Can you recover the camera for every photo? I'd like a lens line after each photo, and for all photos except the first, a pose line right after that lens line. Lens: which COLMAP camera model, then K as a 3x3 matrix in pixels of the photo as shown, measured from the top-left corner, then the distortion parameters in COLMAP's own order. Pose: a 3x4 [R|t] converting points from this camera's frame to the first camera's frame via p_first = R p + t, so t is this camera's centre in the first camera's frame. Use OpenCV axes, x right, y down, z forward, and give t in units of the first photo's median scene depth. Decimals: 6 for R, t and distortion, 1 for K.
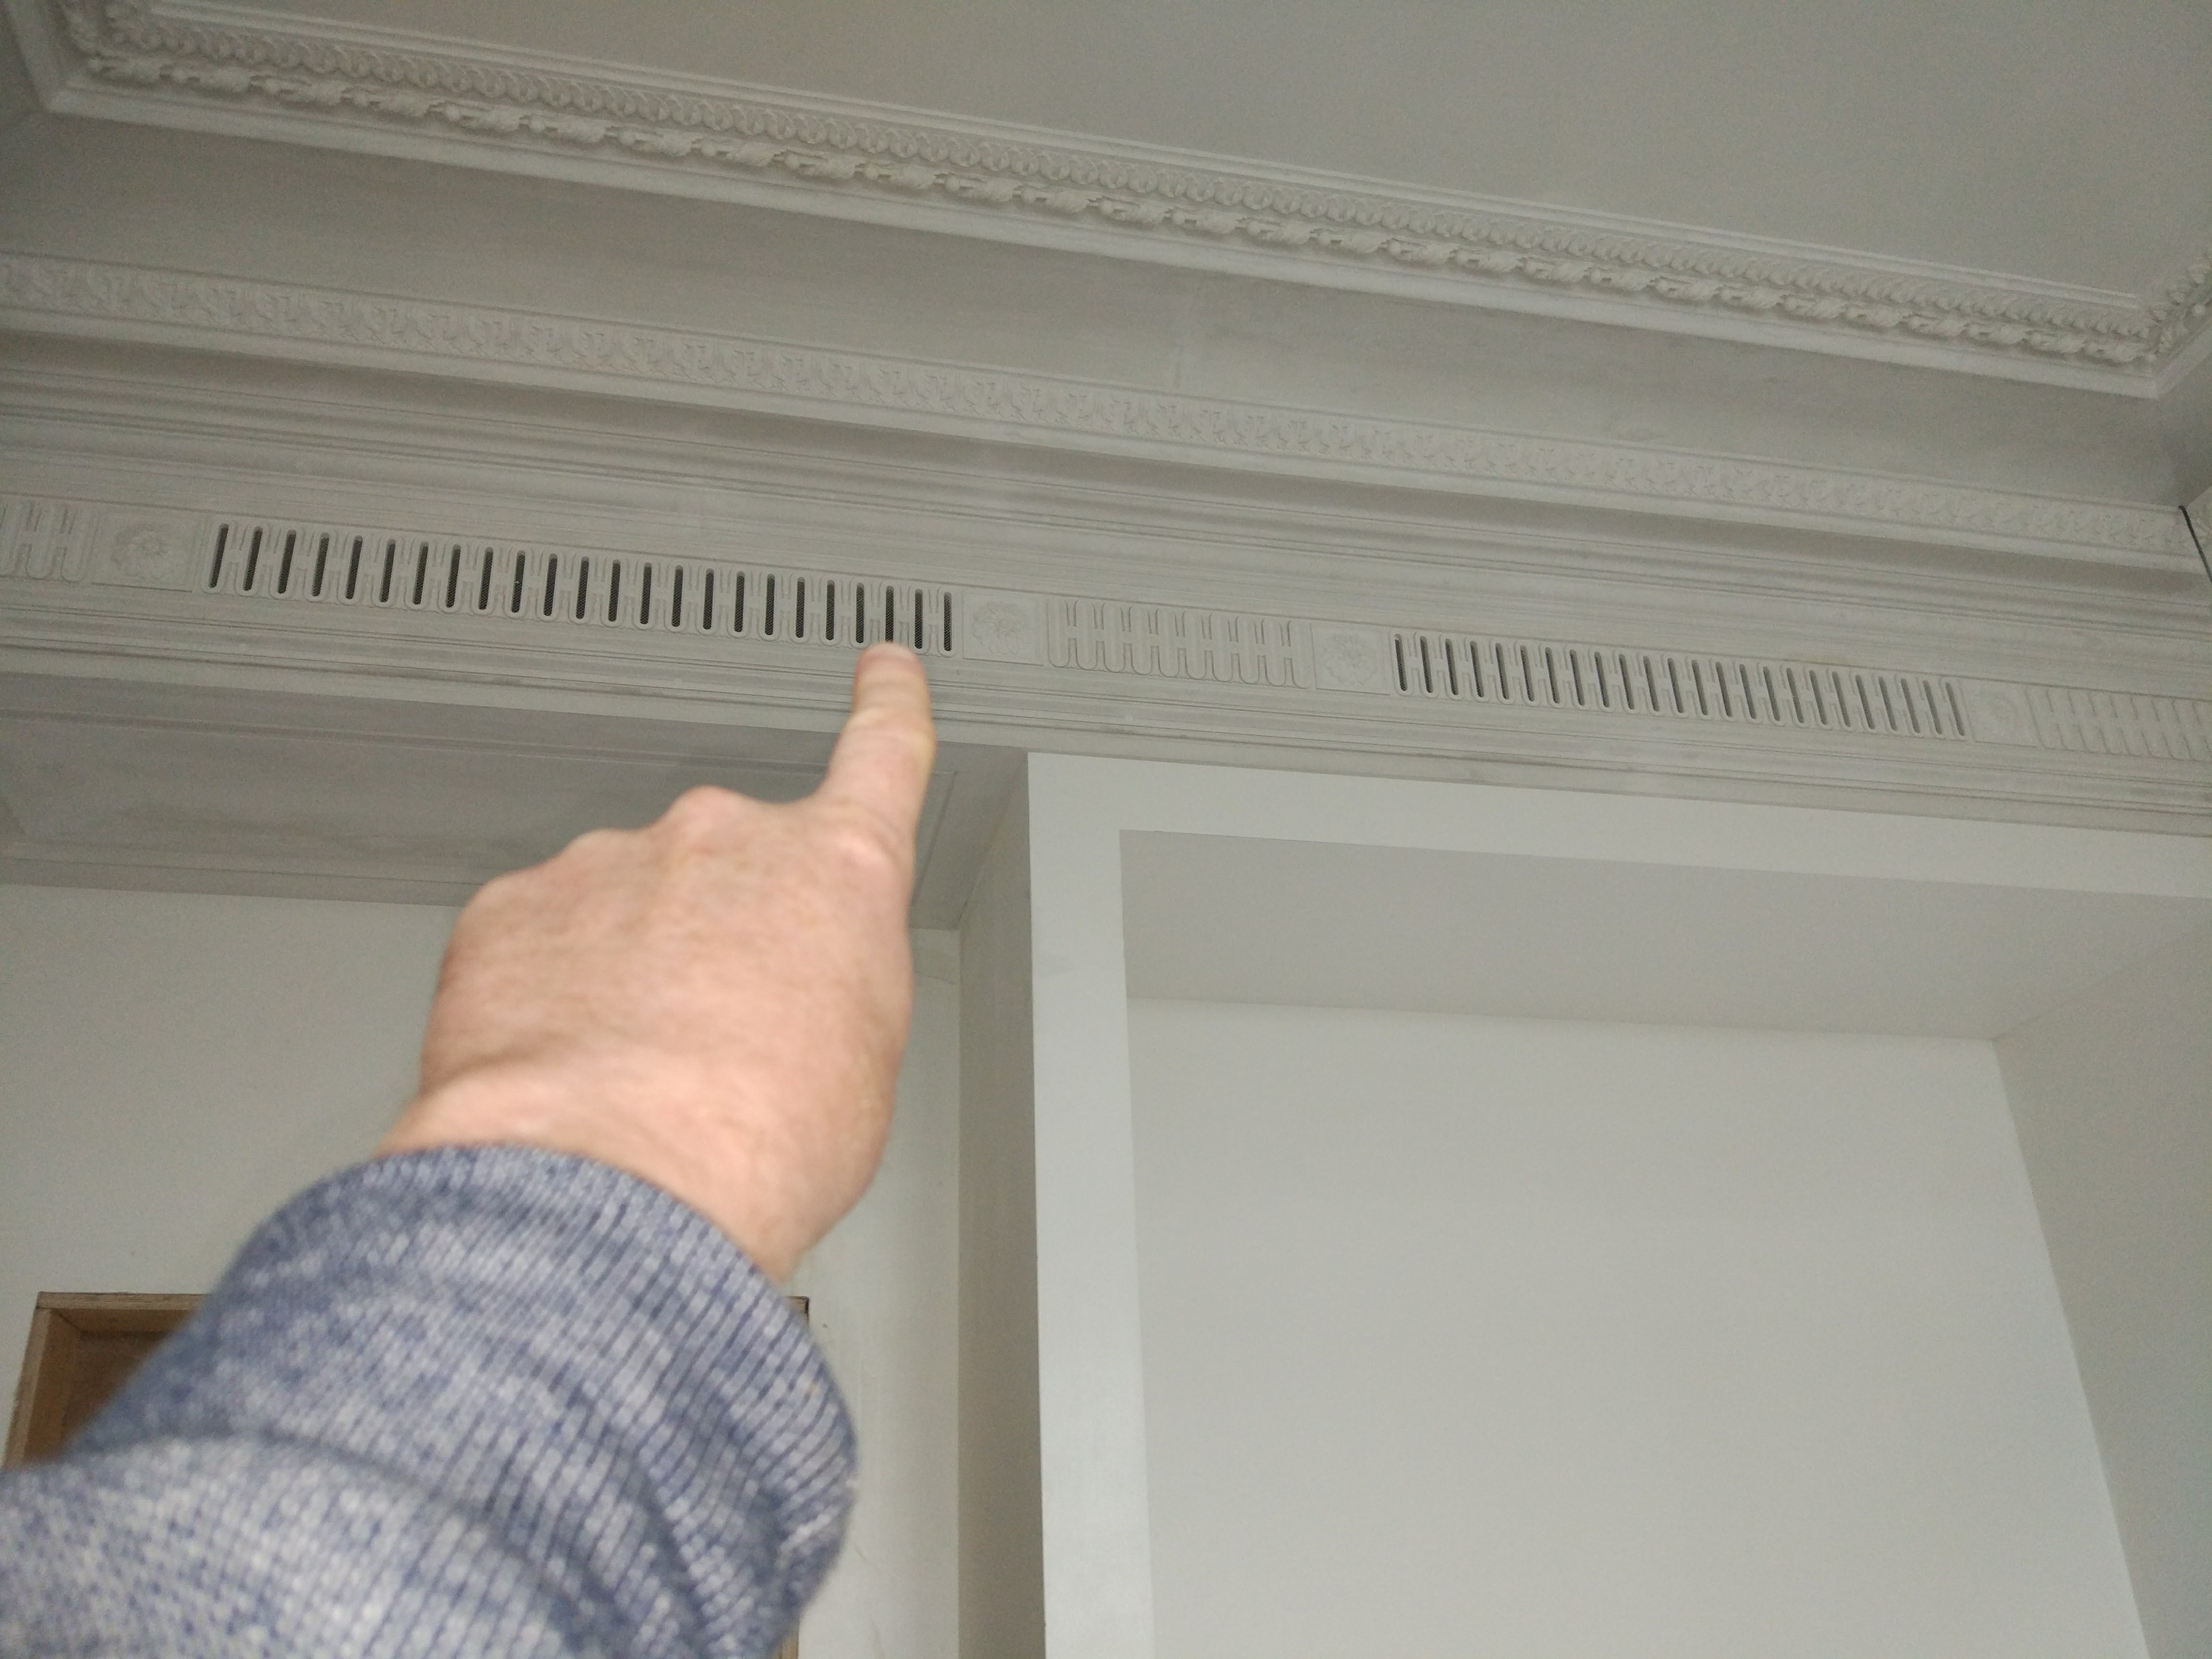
lens RADIAL K [[1769.2, 0, 1106.0], [0, 1769.2, 829.5], [0, 0, 1]] dist [0.043896, -0.117968]
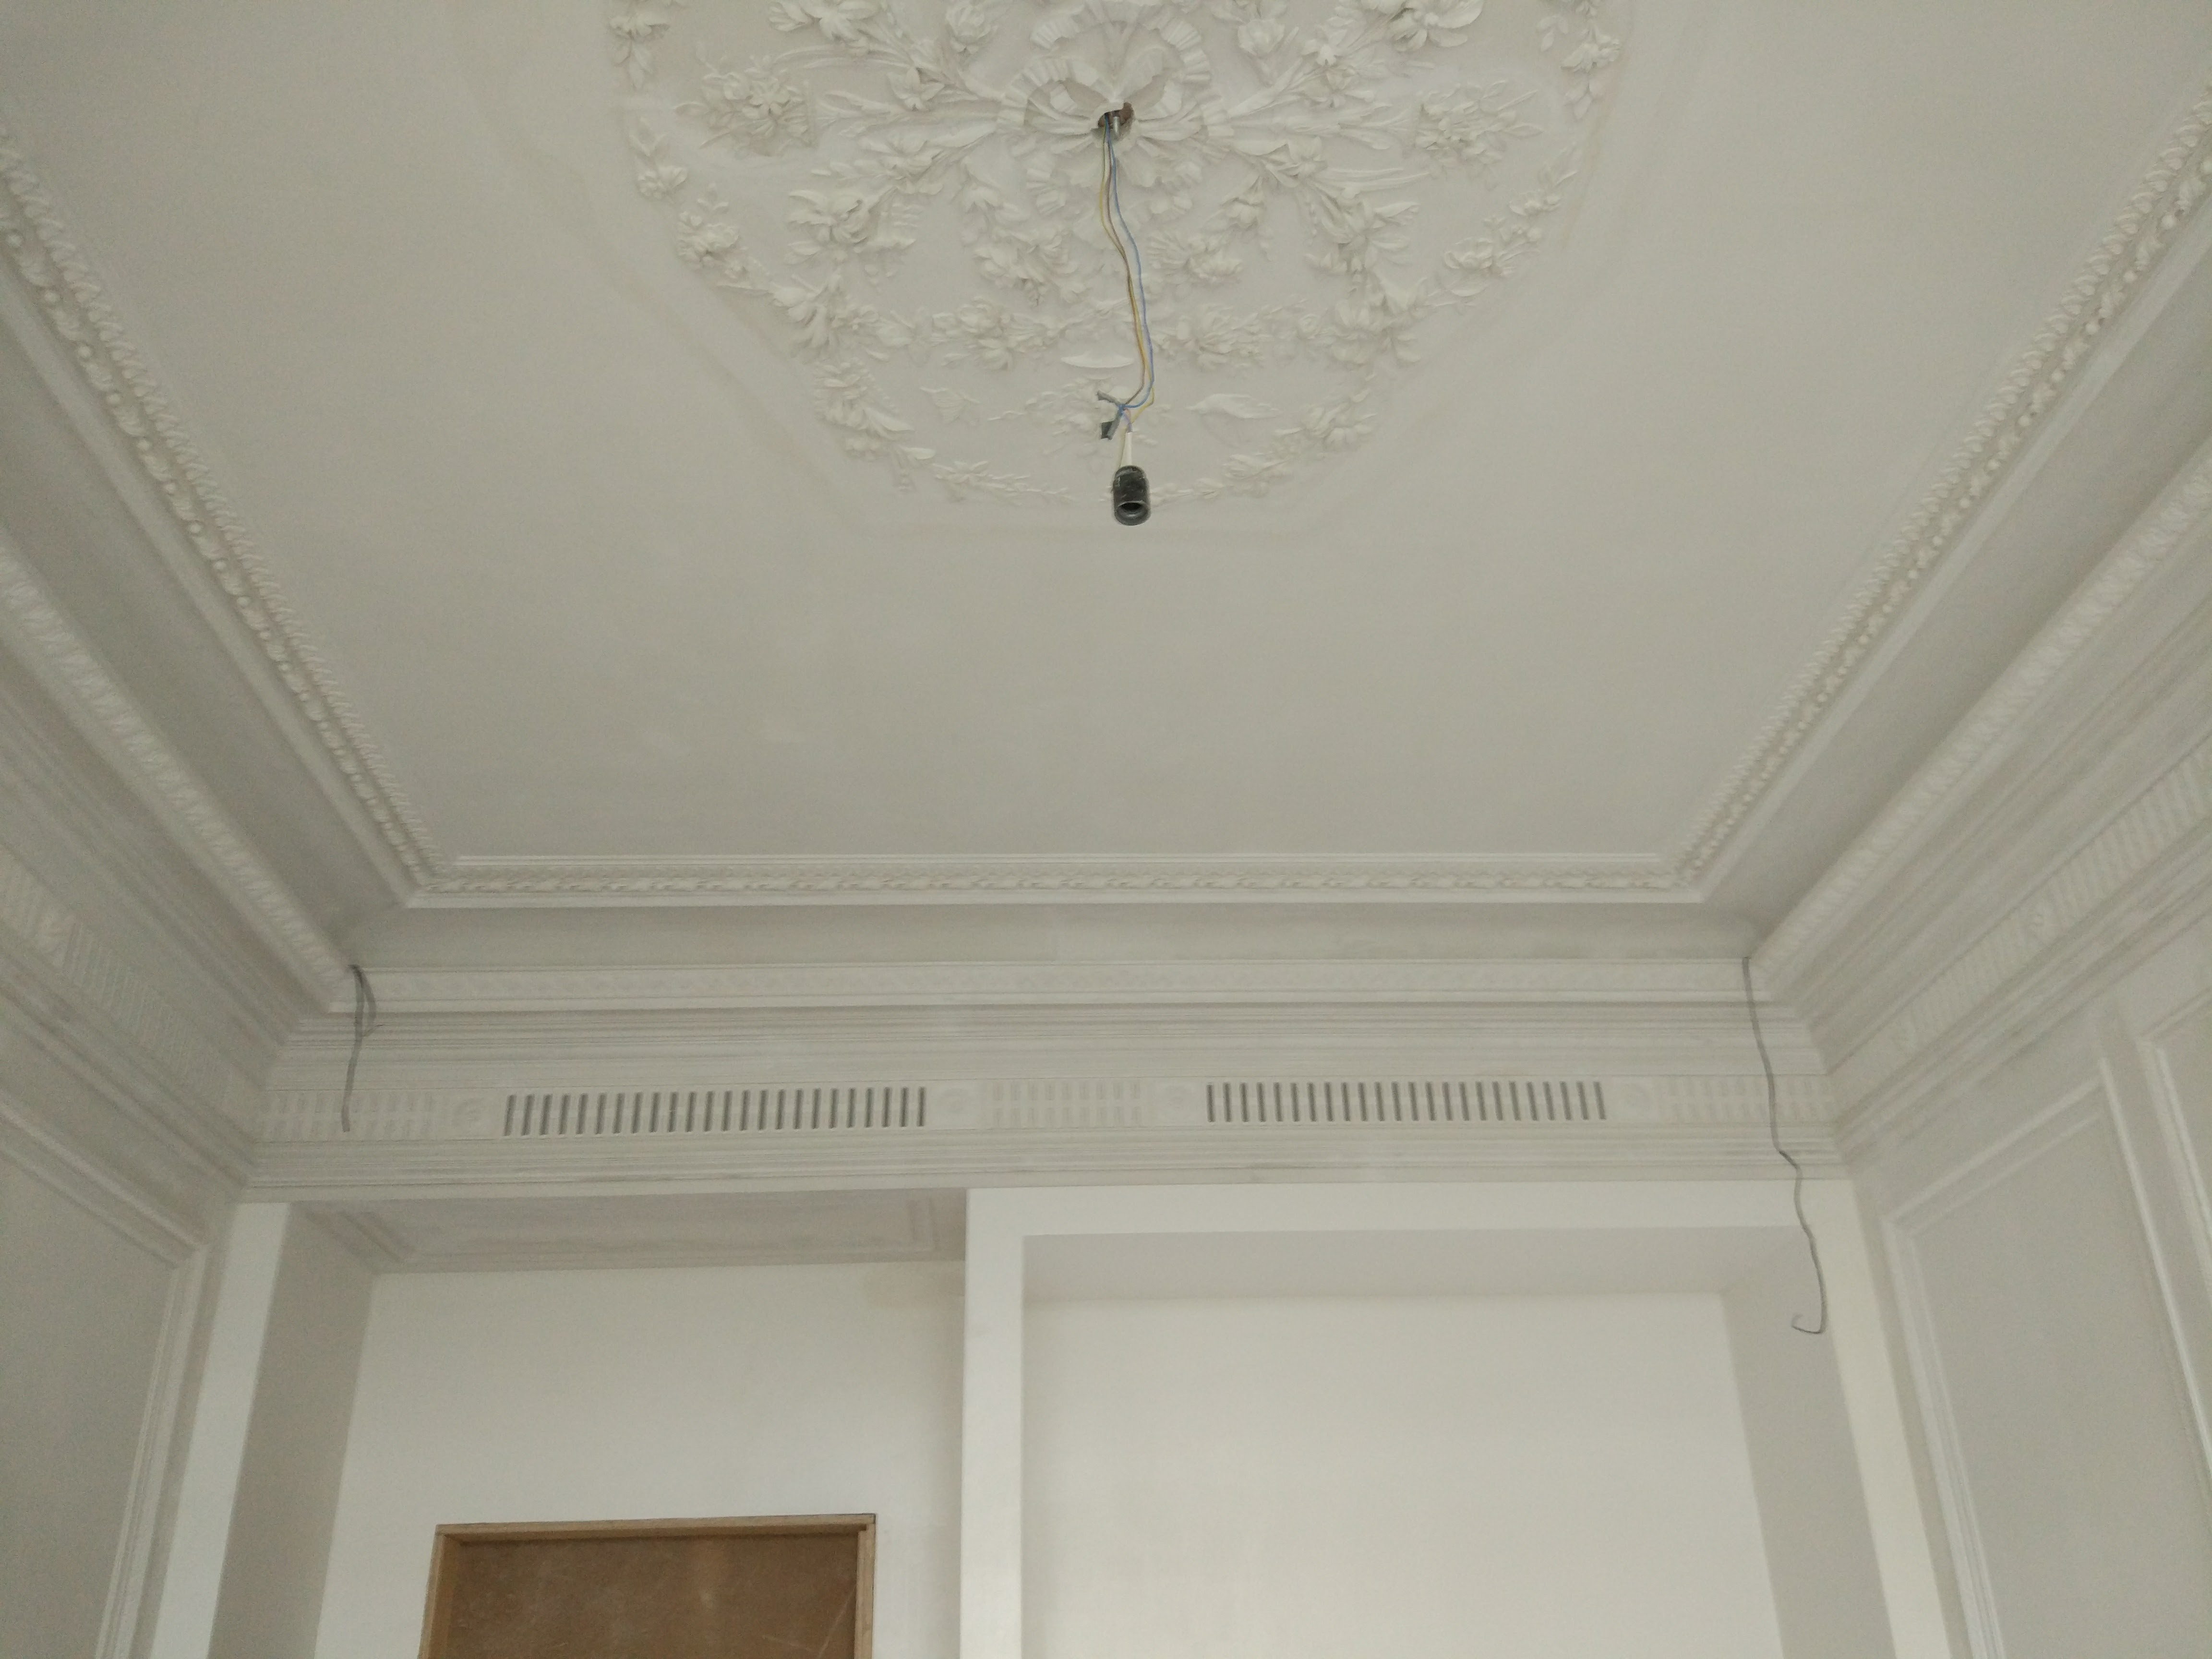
lens RADIAL K [[1805.4, 0, 1120.5], [0, 1805.4, 811.5], [0, 0, 1]] dist [0.066485, -0.125009]
pose [[0.986702, -0.068824, -0.147248, 0.354380], [0.063393, 0.997135, -0.041268, -0.302254], [0.149666, 0.031385, 0.988238, -0.646911]]
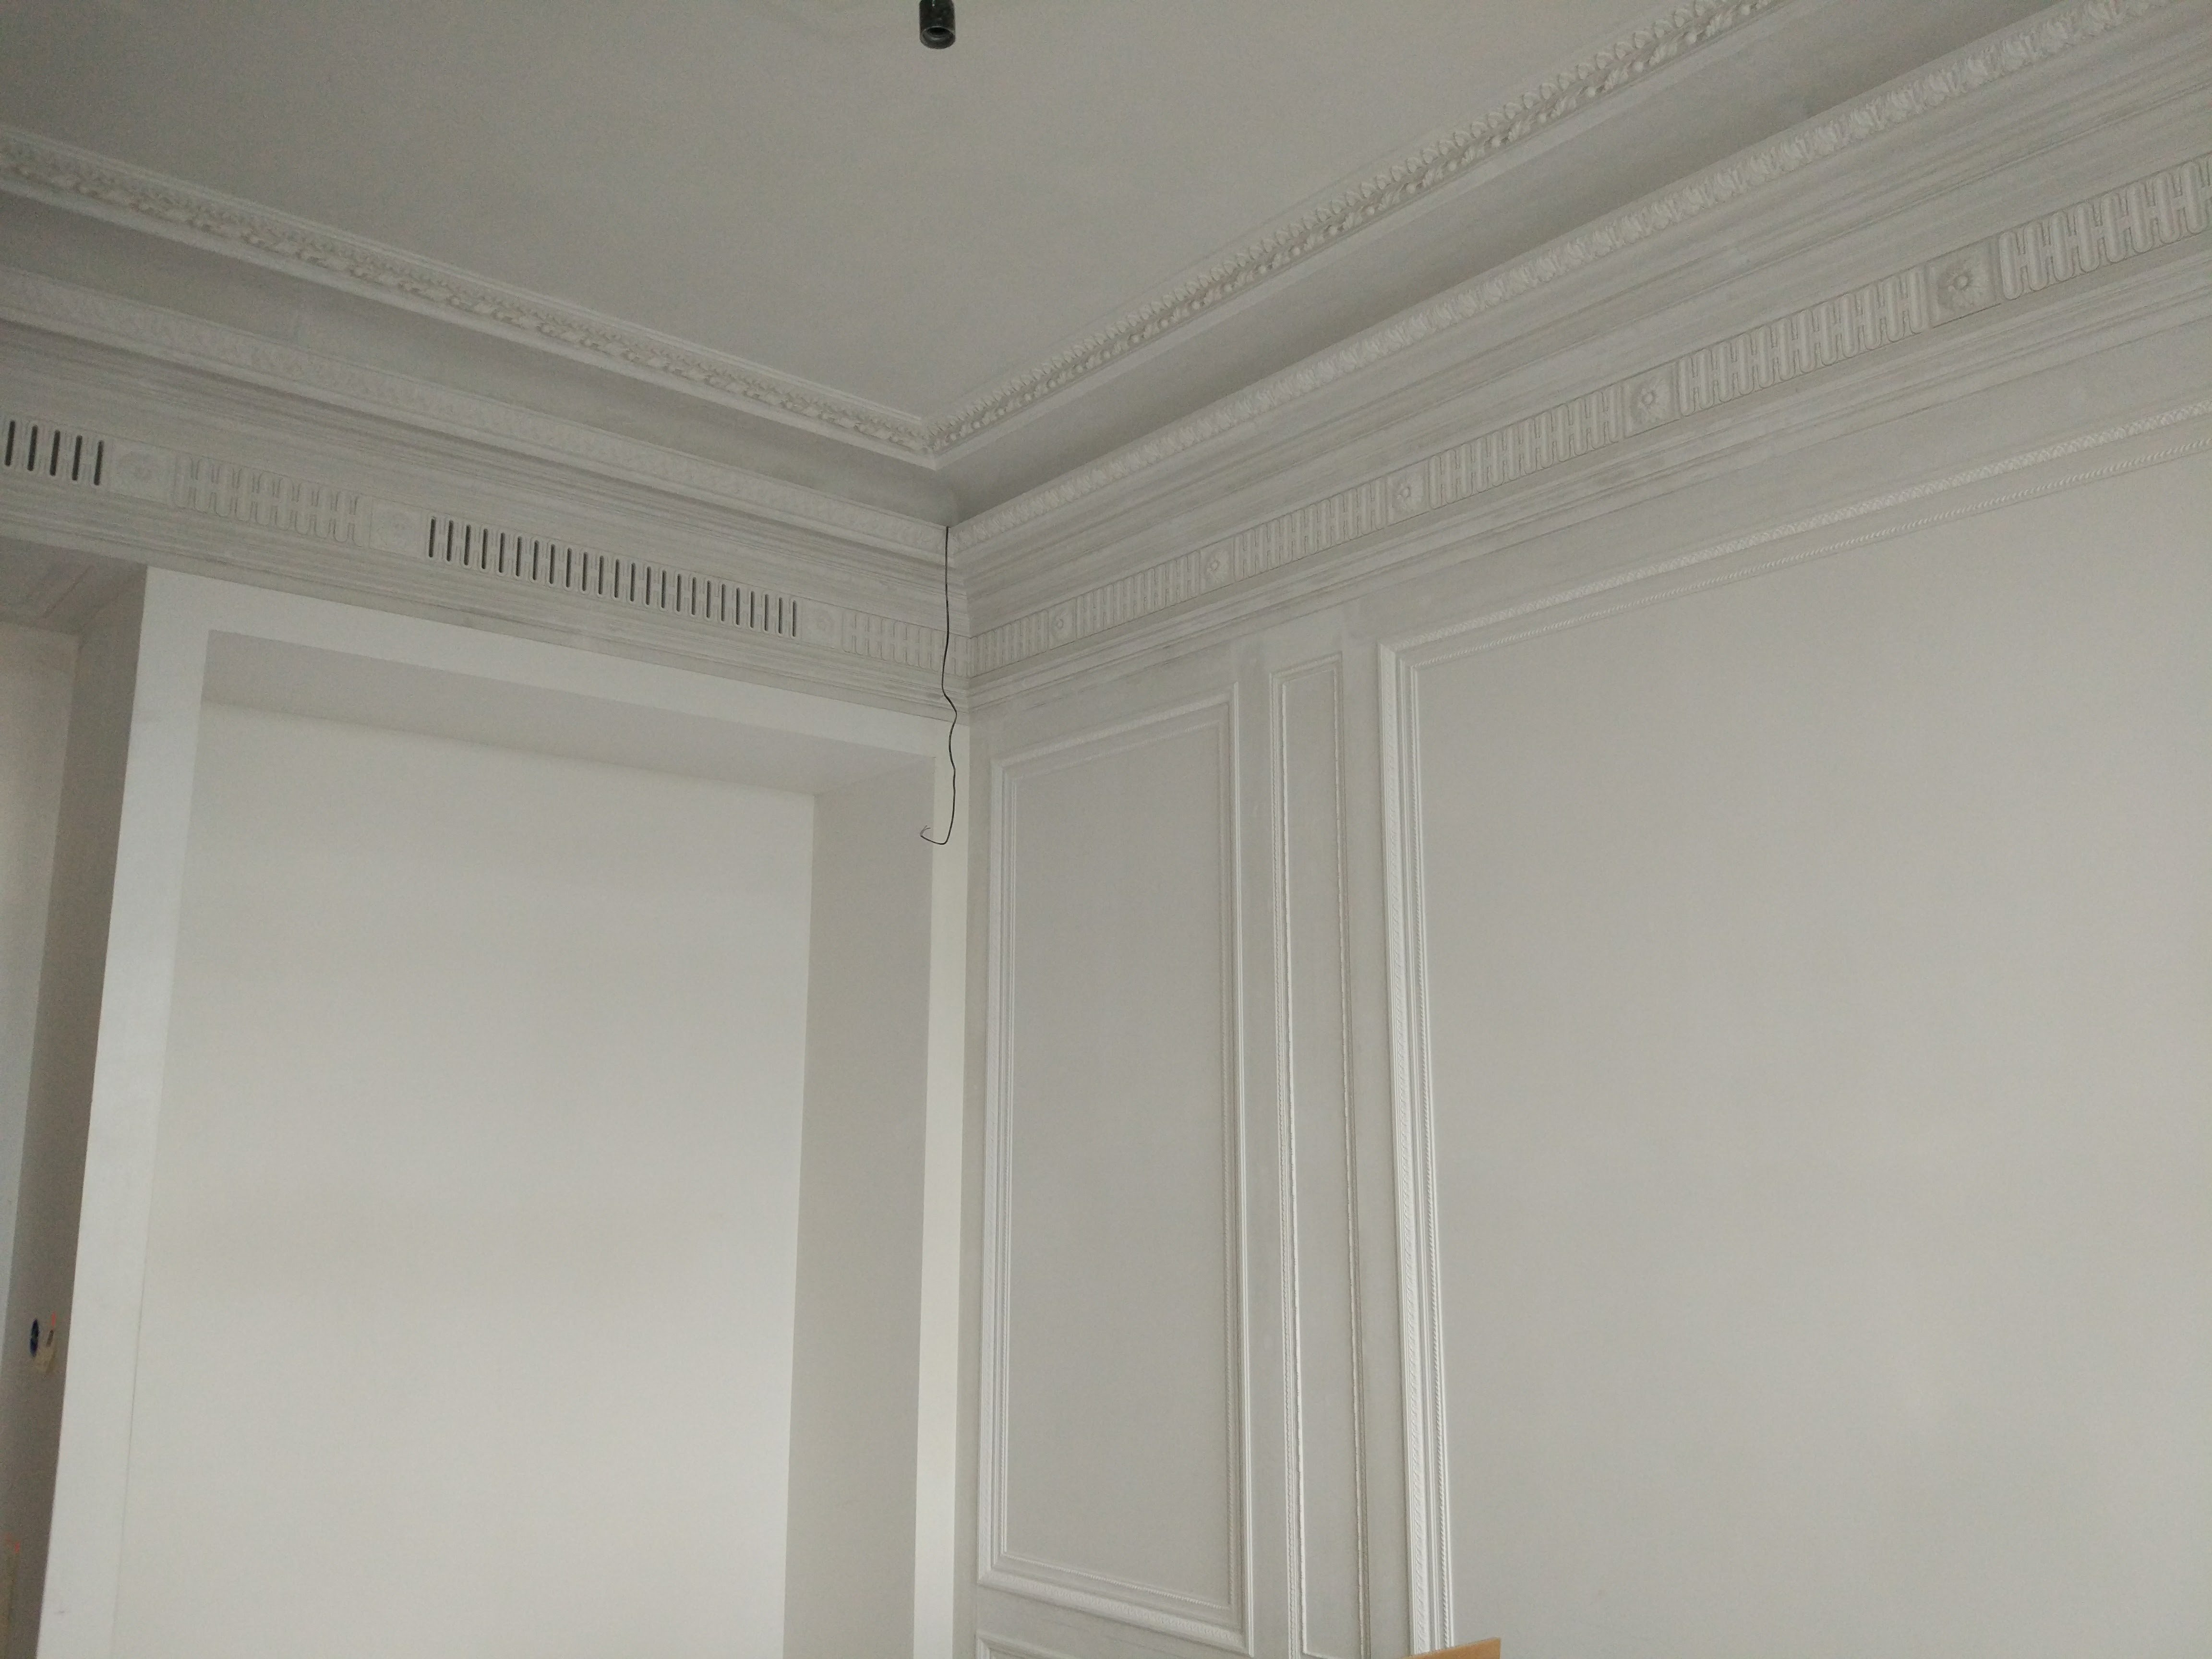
lens RADIAL K [[1805.4, 0, 1120.5], [0, 1805.4, 811.5], [0, 0, 1]] dist [0.066485, -0.125009]
pose [[0.884556, 0.130087, 0.447927, 0.019255], [-0.232382, 0.955561, 0.181388, -0.300184], [-0.404425, -0.264538, 0.875477, -0.705208]]
